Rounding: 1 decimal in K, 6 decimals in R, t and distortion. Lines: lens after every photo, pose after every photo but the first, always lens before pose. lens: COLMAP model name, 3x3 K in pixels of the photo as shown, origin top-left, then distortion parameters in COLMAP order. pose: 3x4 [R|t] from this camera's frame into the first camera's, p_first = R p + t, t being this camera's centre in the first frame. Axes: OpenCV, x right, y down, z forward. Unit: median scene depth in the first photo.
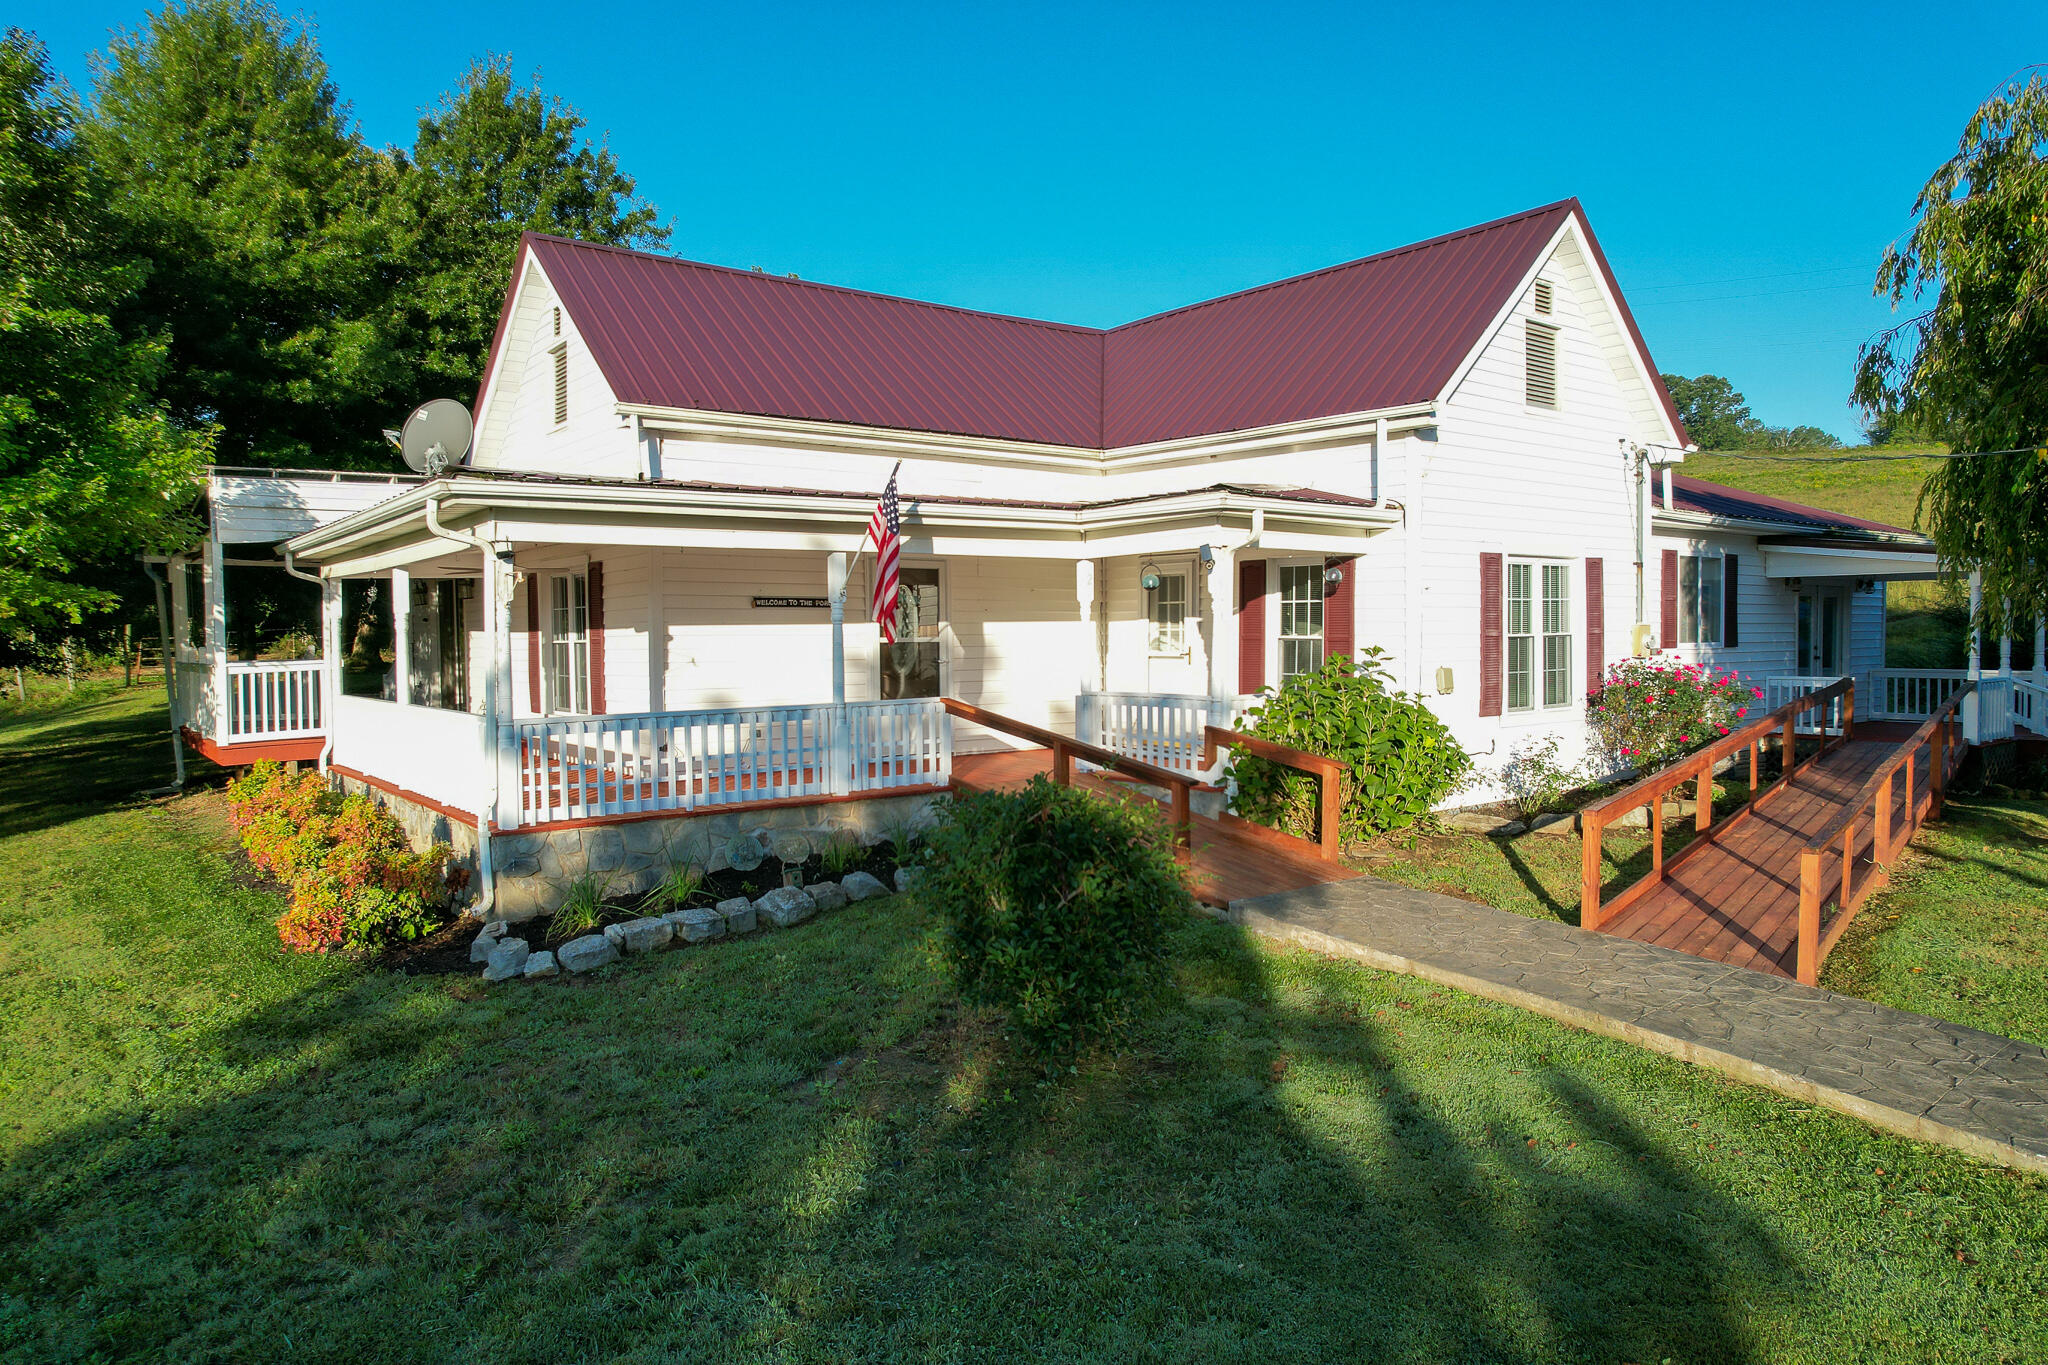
lens RADIAL K [[1281.2, 0, 1104.1], [0, 1281.2, 679.5], [0, 0, 1]] dist [-0.085489, 0.072990]
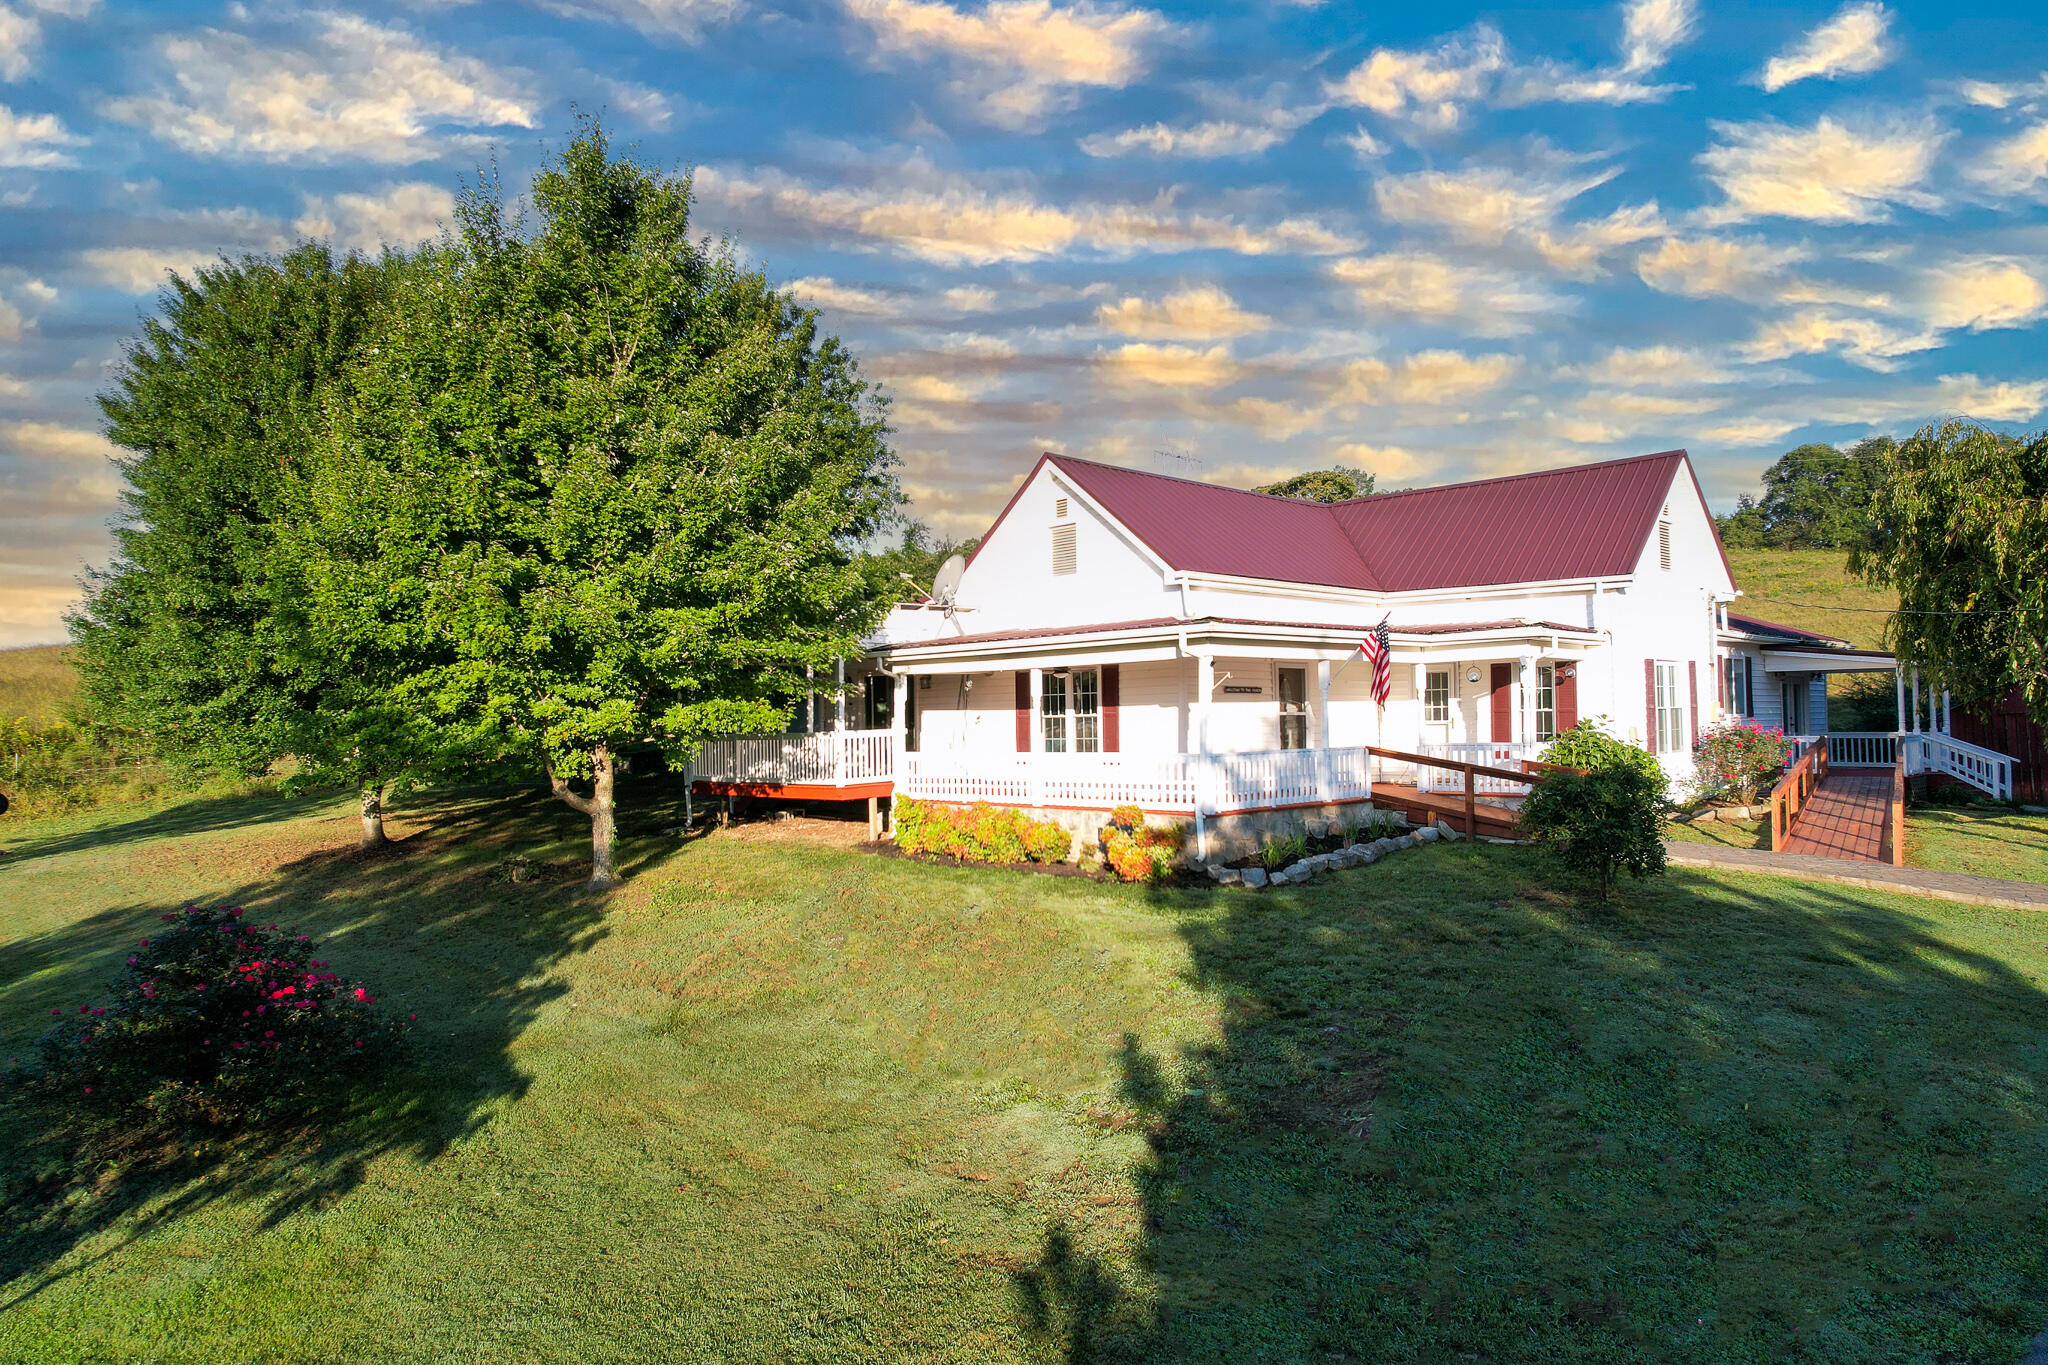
lens RADIAL K [[1298.3, 0, 1024.0], [0, 1298.3, 682.5], [0, 0, 1]] dist [-0.062376, 0.000435]
pose [[0.996781, -0.002055, 0.080145, -0.655130], [0.007537, 0.997647, -0.068151, 0.040584], [-0.079816, 0.068536, 0.994451, -0.614499]]
